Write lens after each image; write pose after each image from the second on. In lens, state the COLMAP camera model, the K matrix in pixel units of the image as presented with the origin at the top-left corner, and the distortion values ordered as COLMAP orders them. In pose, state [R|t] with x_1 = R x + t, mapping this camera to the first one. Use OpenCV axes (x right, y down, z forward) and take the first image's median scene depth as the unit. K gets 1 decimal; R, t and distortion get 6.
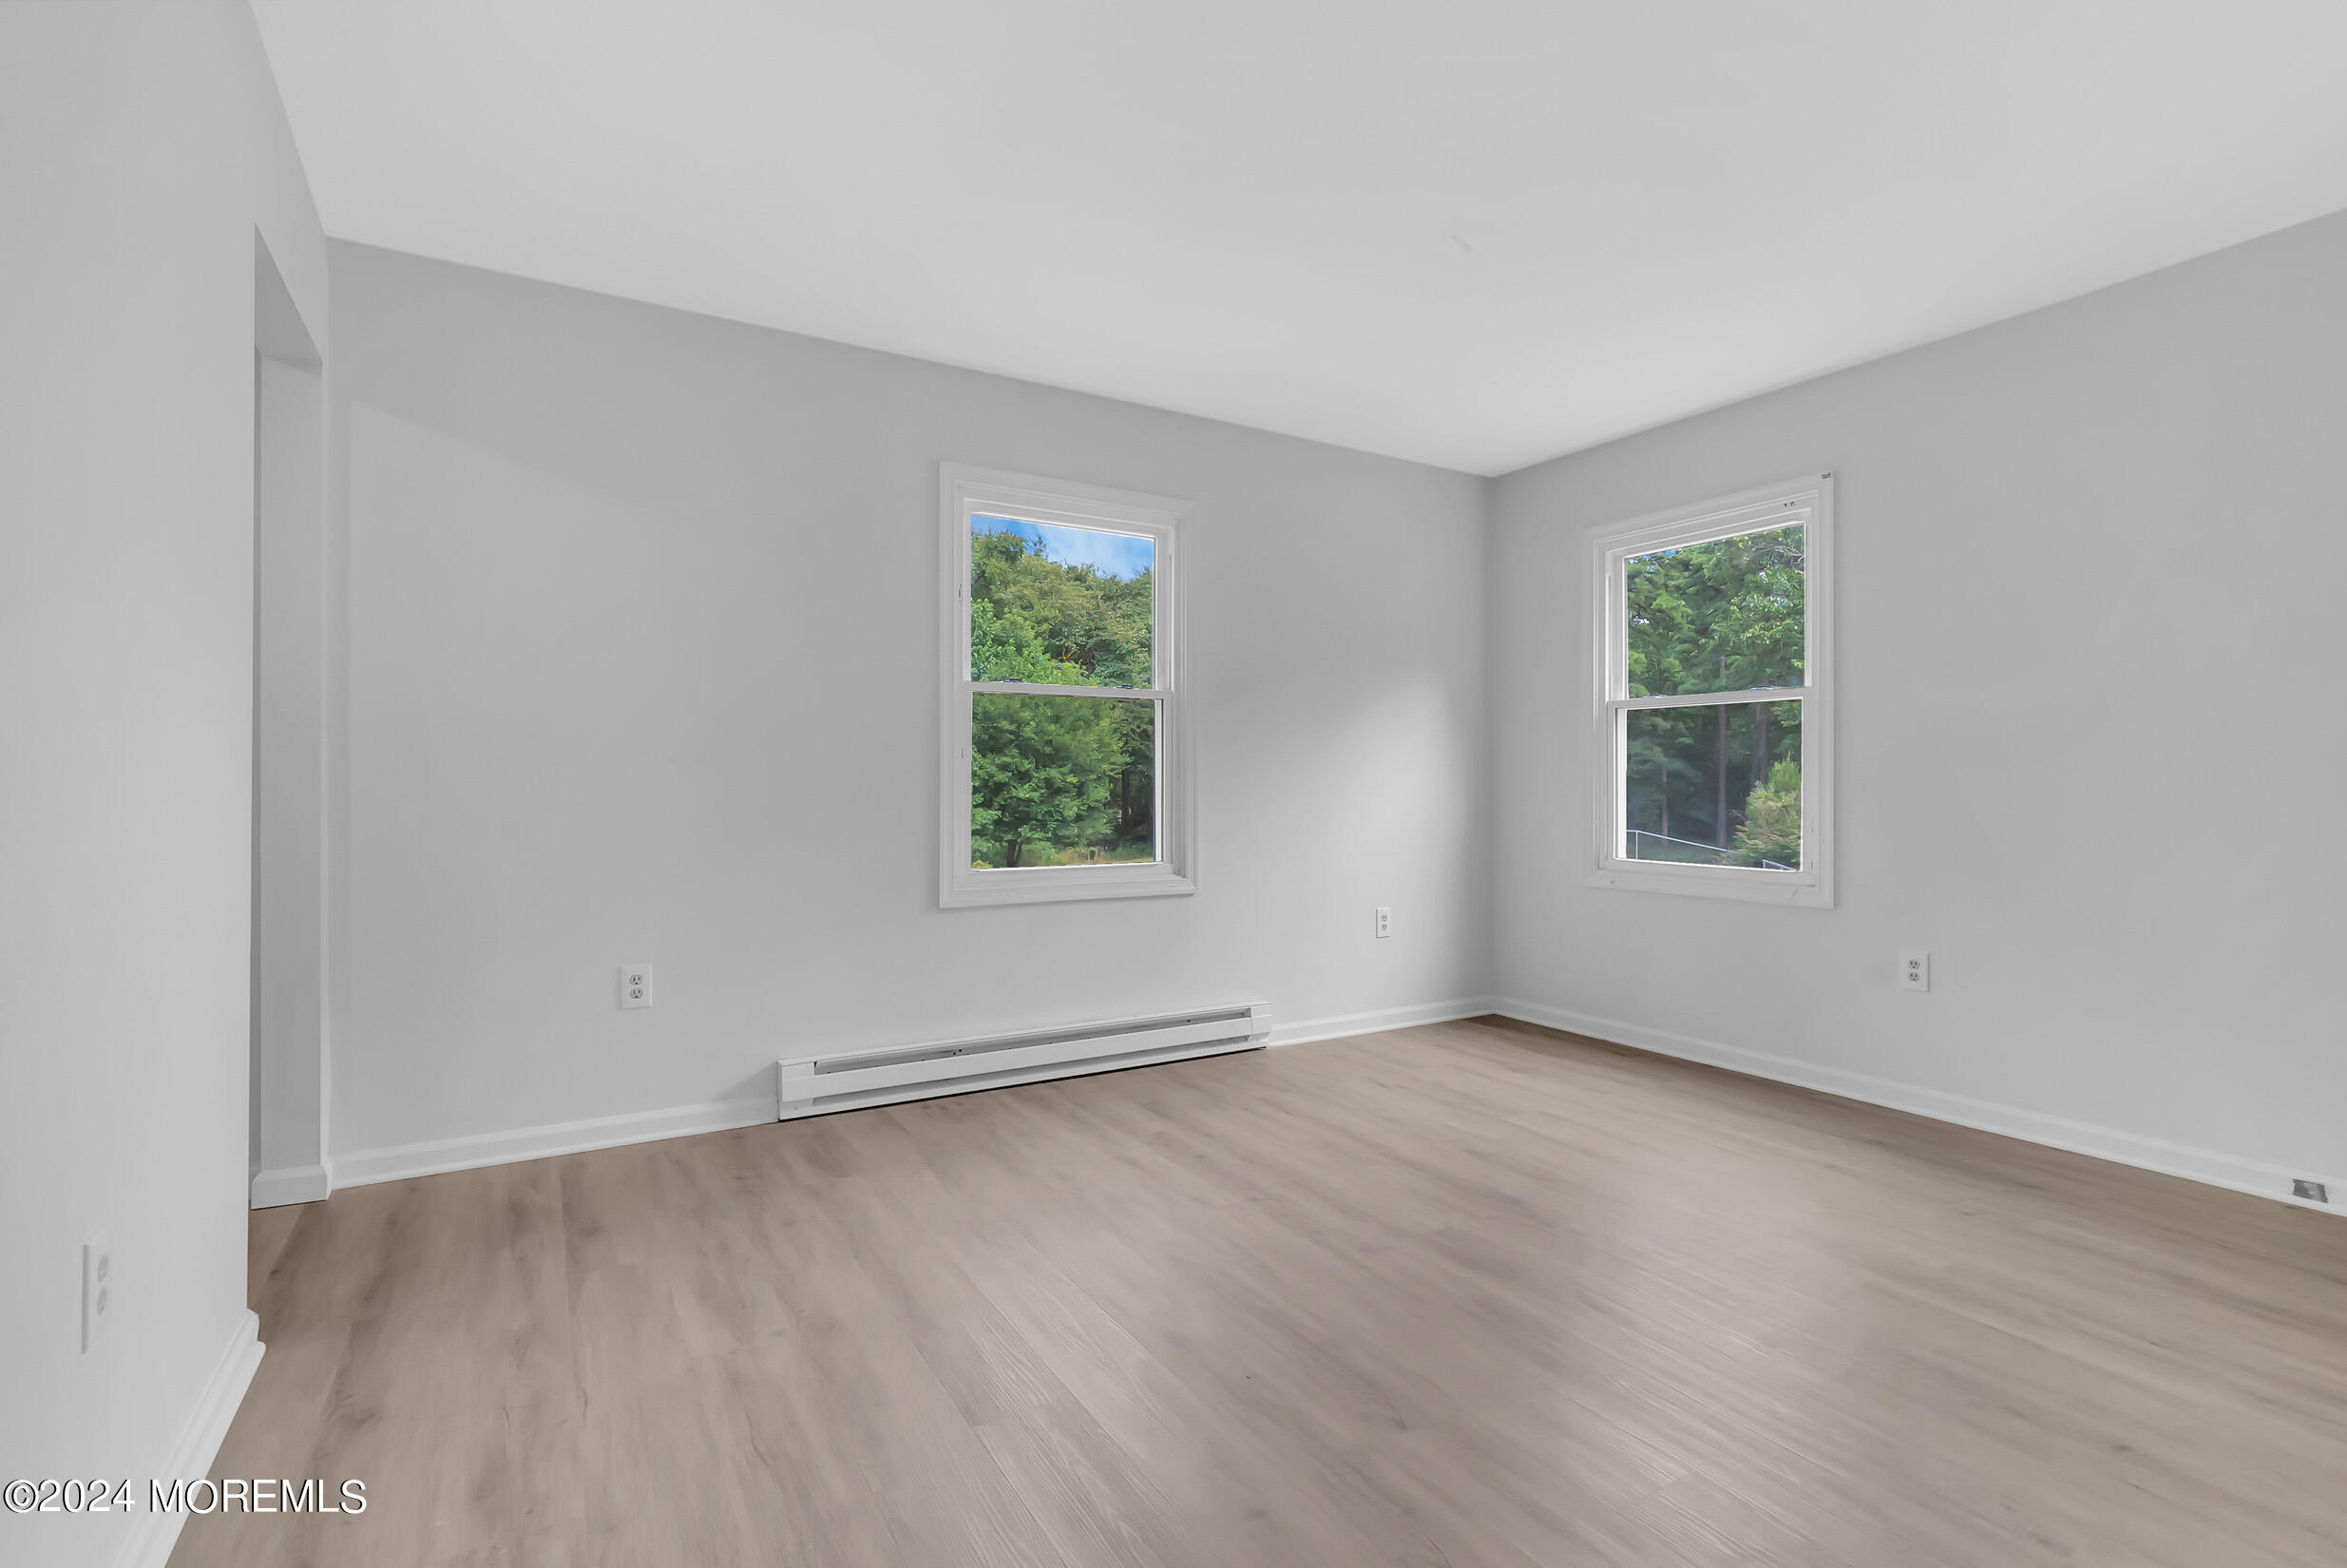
lens RADIAL K [[1094.4, 0, 1163.9], [0, 1094.4, 790.2], [0, 0, 1]] dist [-0.000810, 0.000016]
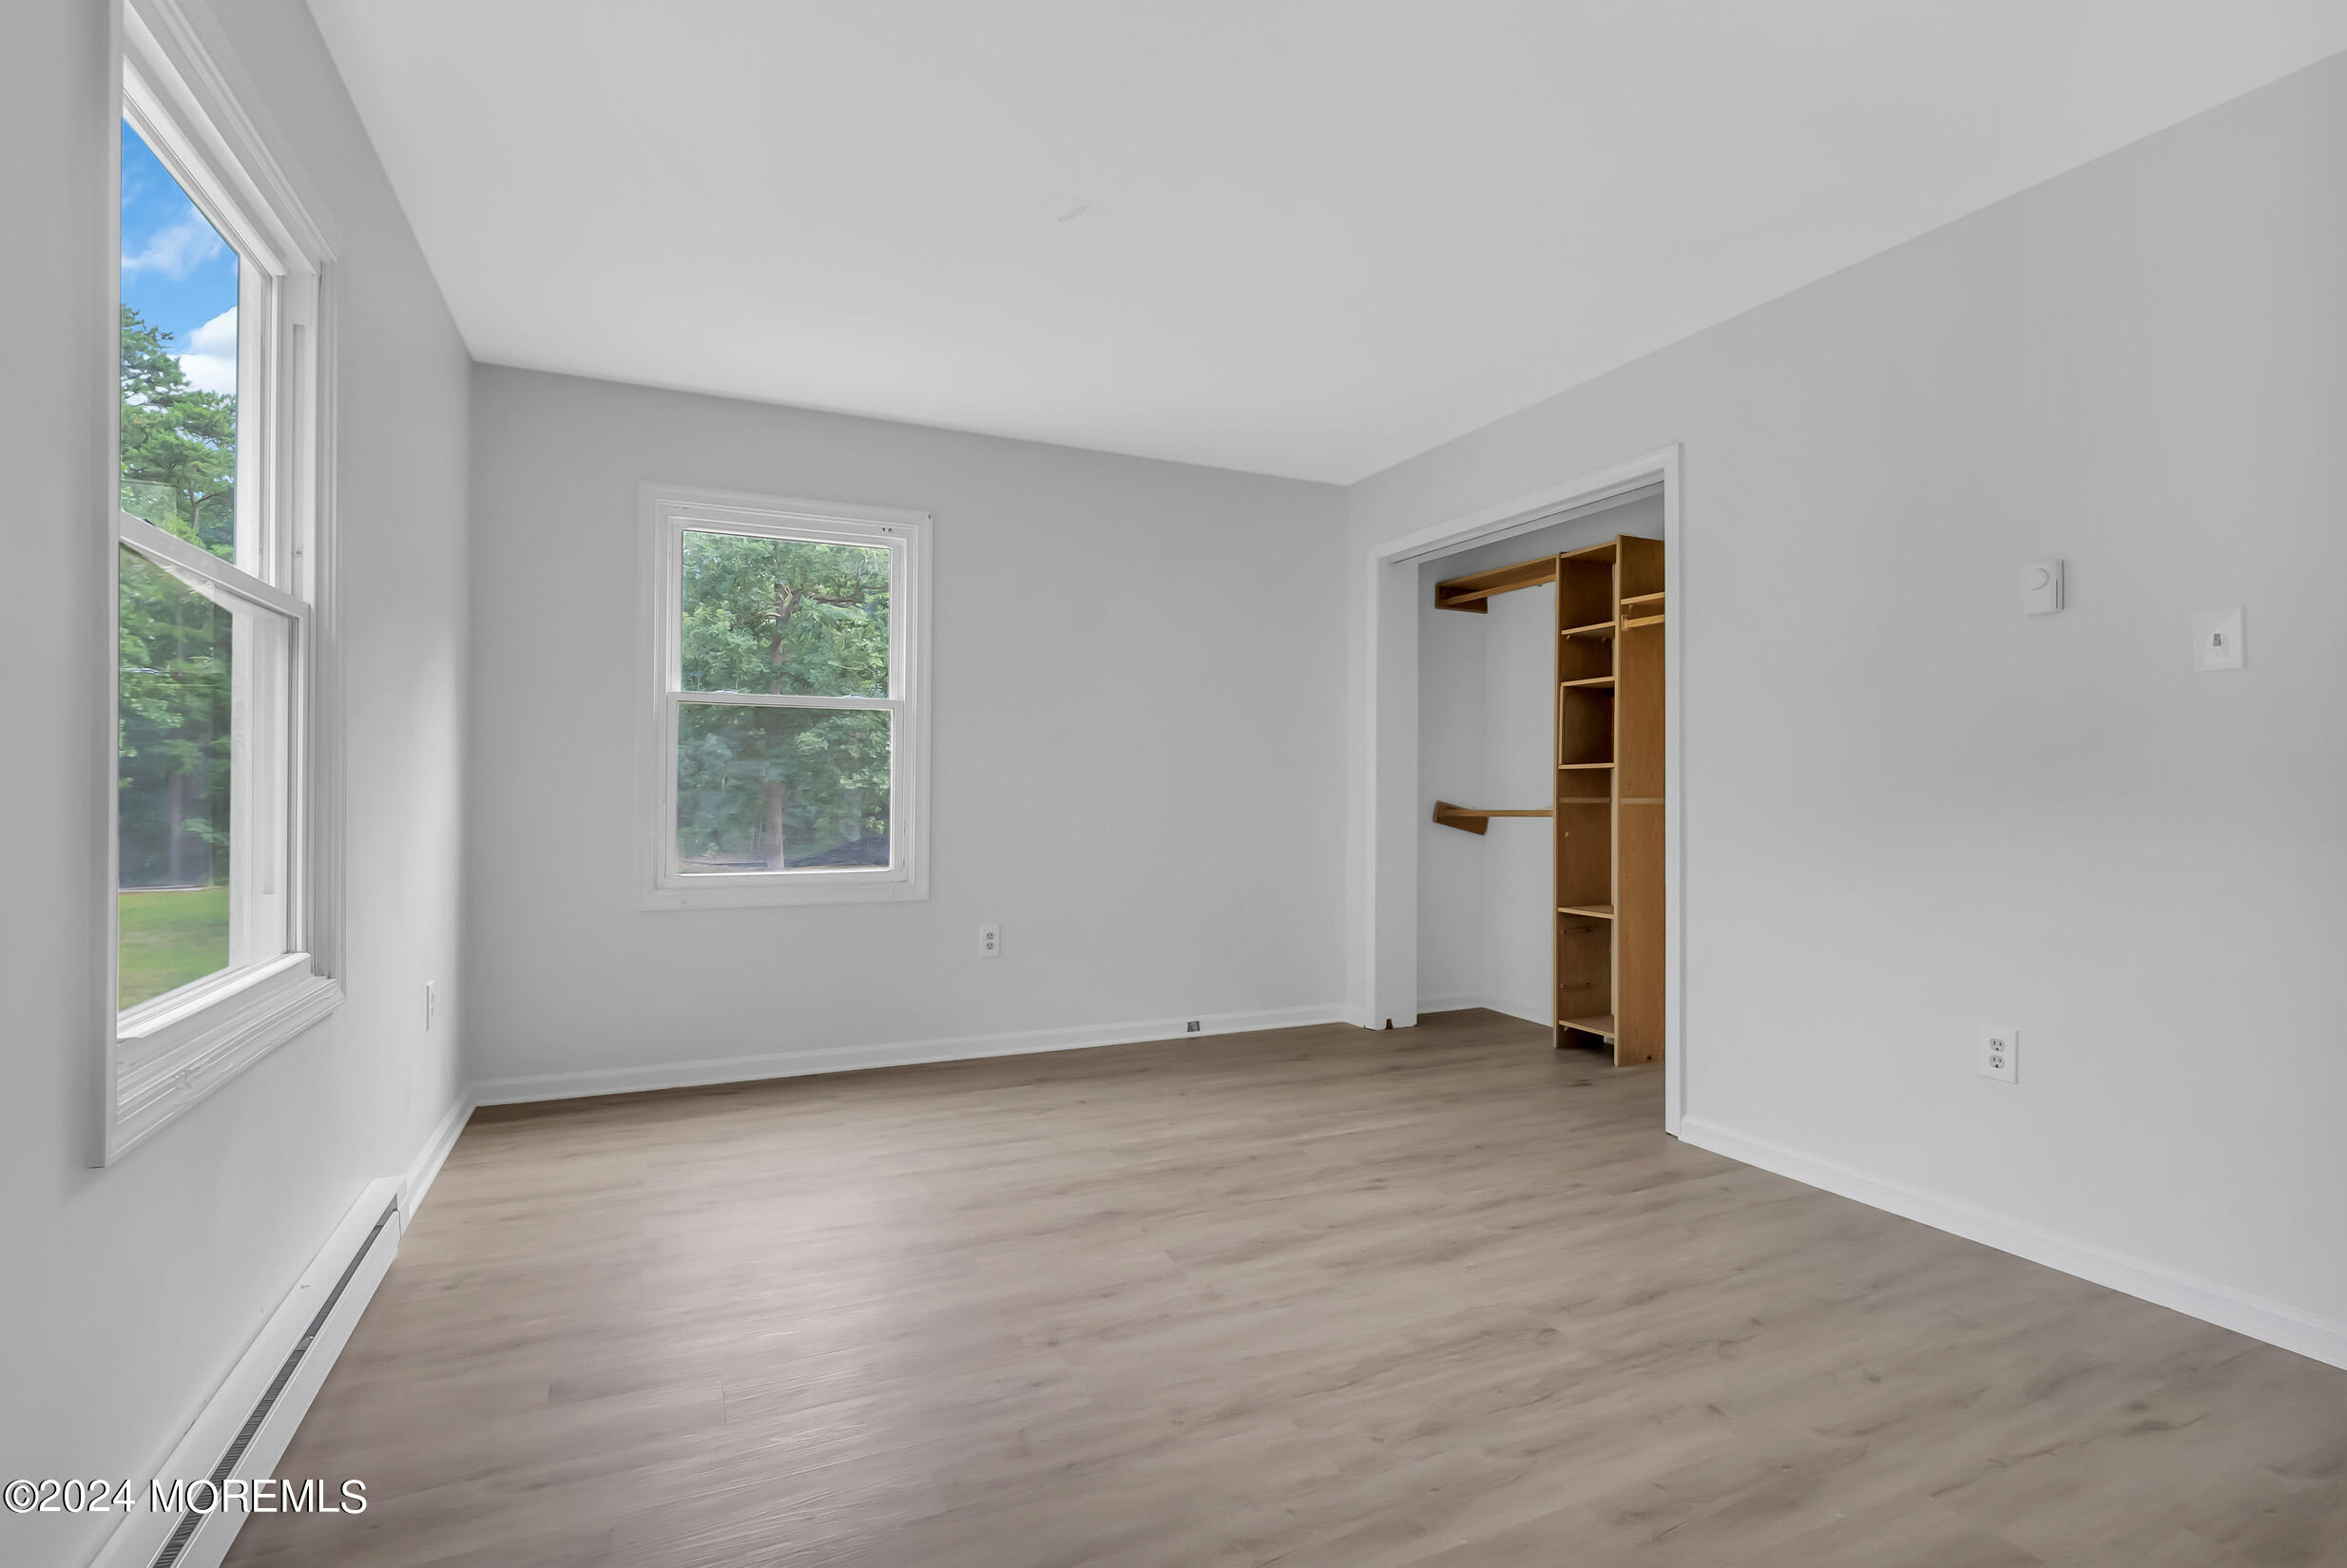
lens RADIAL K [[1112.2, 0, 1173.5], [0, 1112.2, 784.0], [0, 0, 1]] dist [-0.002113, -0.000138]
pose [[0.095818, 0.002201, 0.995396, -0.519788], [0.001181, 0.999997, -0.002324, -0.007785], [-0.995398, 0.001398, 0.095815, 0.649043]]
